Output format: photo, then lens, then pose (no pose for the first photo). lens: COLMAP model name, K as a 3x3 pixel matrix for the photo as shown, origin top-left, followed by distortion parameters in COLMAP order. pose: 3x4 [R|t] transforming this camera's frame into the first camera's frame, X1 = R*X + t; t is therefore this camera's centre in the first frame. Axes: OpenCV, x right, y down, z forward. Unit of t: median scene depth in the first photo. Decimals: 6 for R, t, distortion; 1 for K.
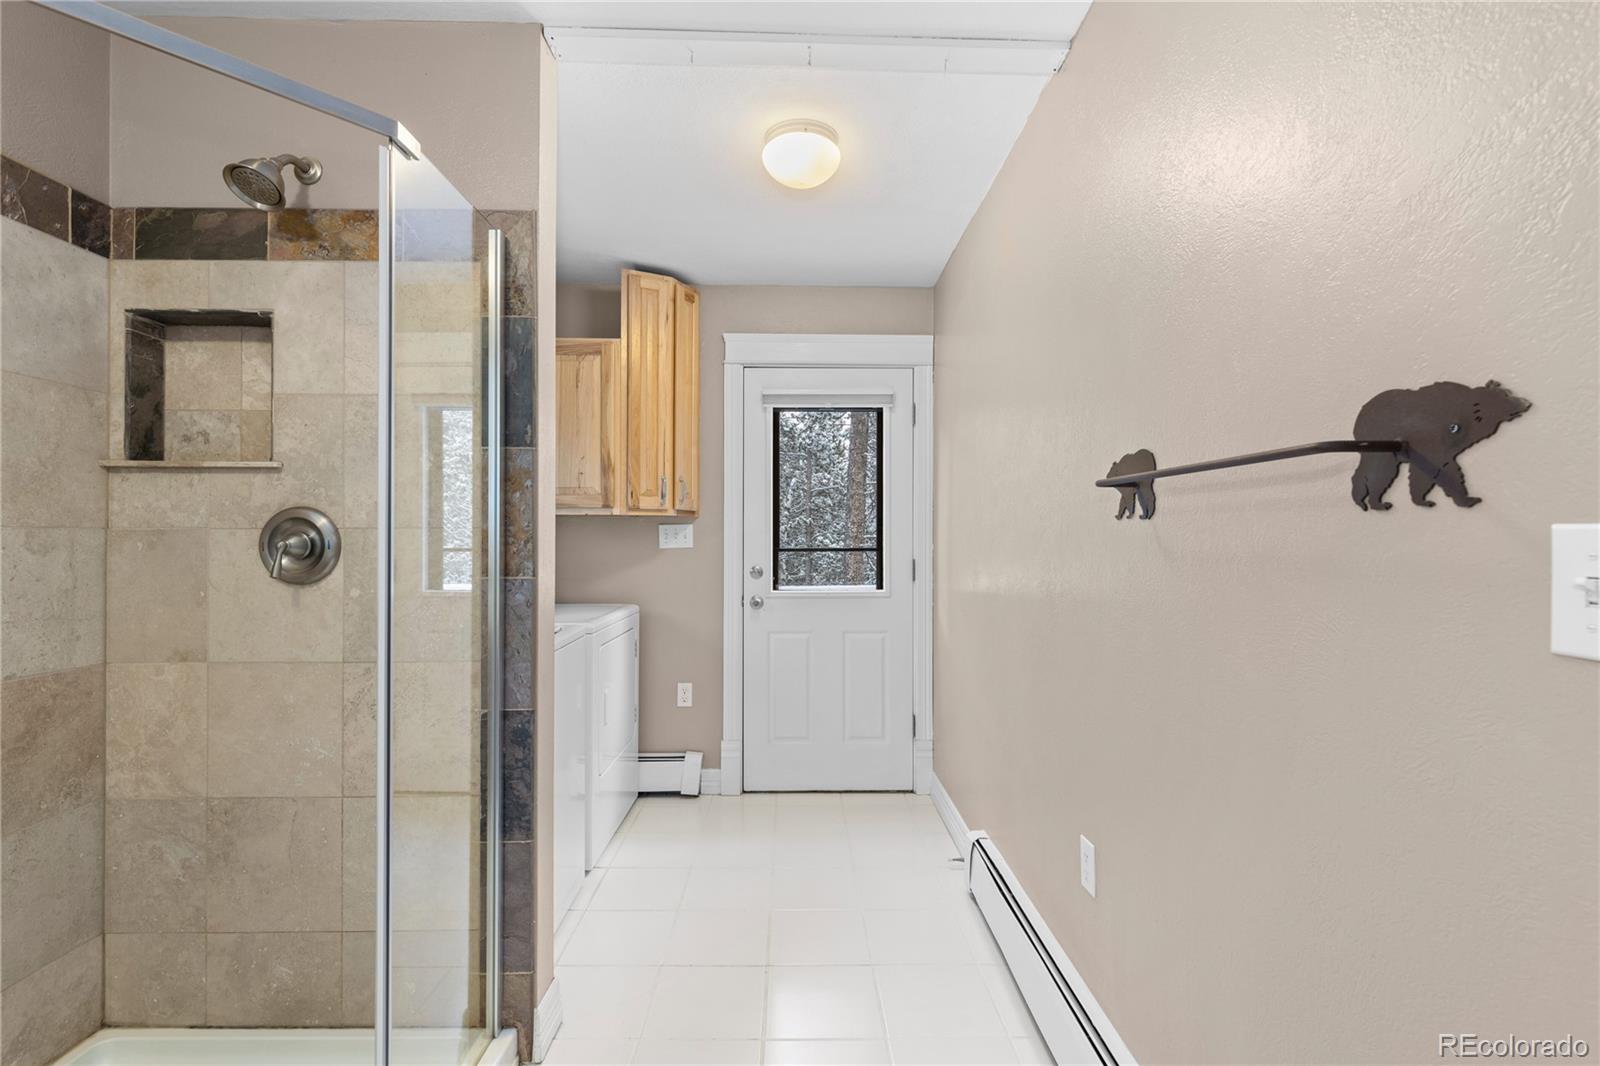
lens RADIAL K [[718.0, 0, 801.7], [0, 718.0, 531.1], [0, 0, 1]] dist [0.001337, -0.000011]
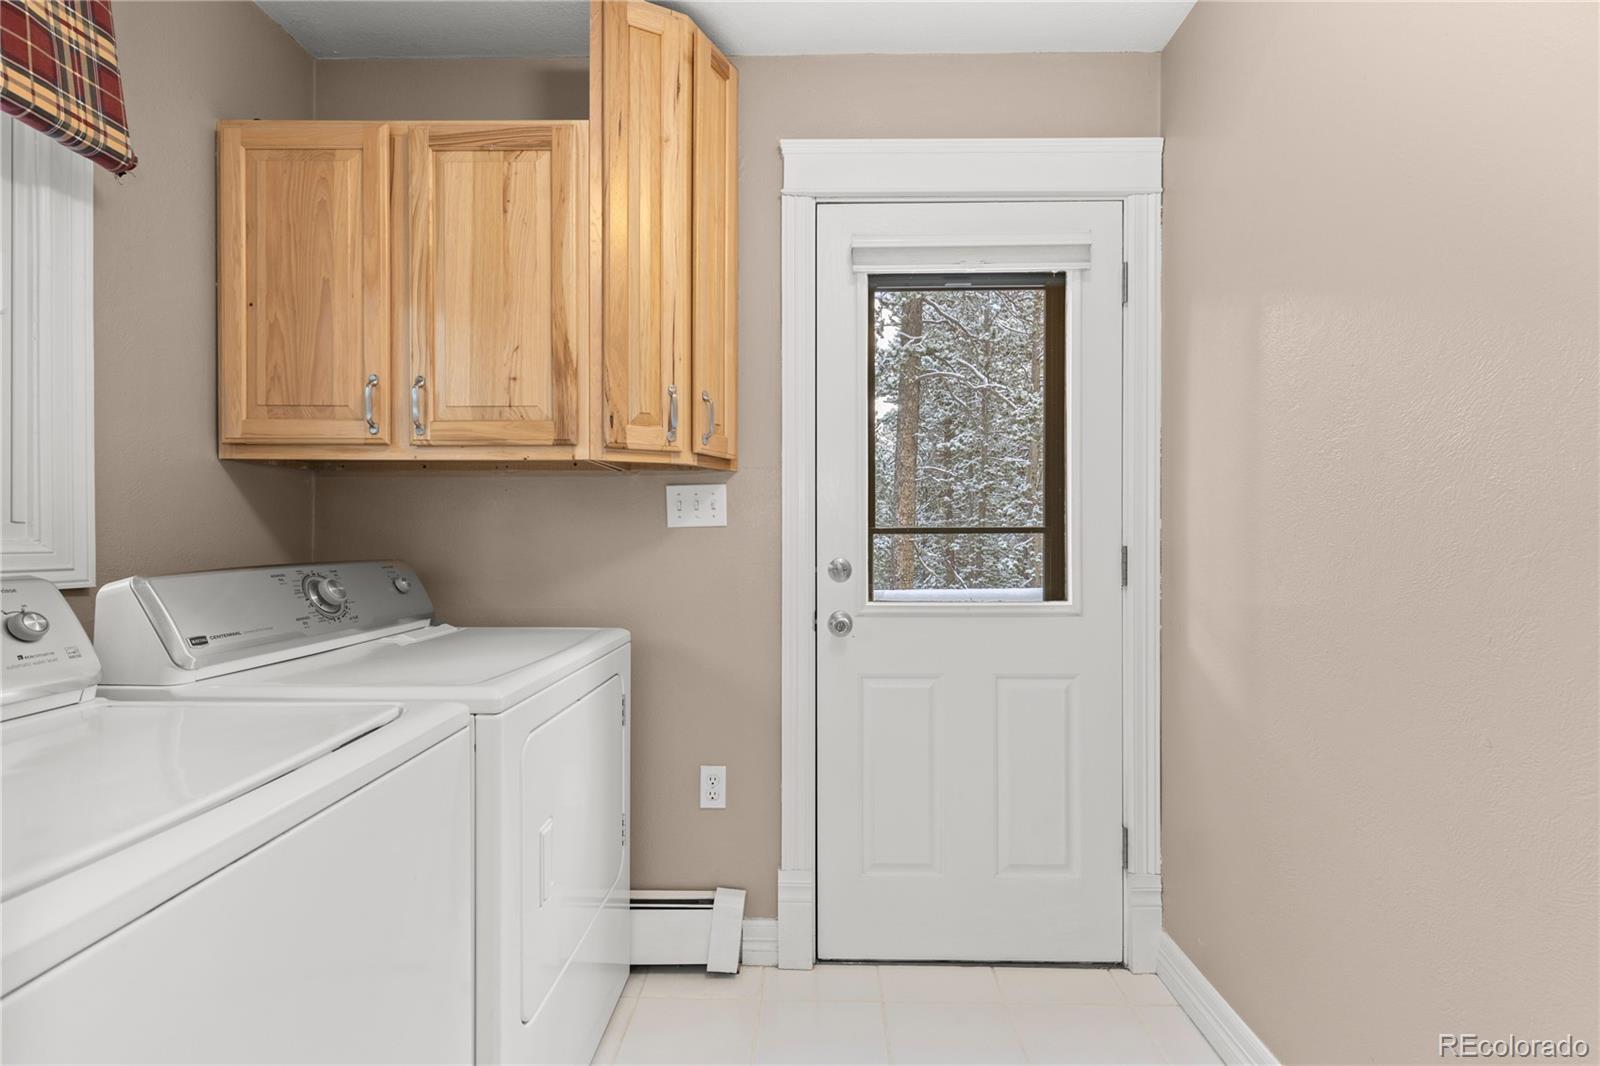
lens RADIAL K [[718.0, 0, 800.9], [0, 718.0, 536.7], [0, 0, 1]] dist [0.001337, -0.000011]
pose [[0.999417, -0.001814, -0.034095, -0.075242], [0.002134, 0.999954, 0.009371, 0.026801], [0.034077, -0.009438, 0.999375, 0.445947]]
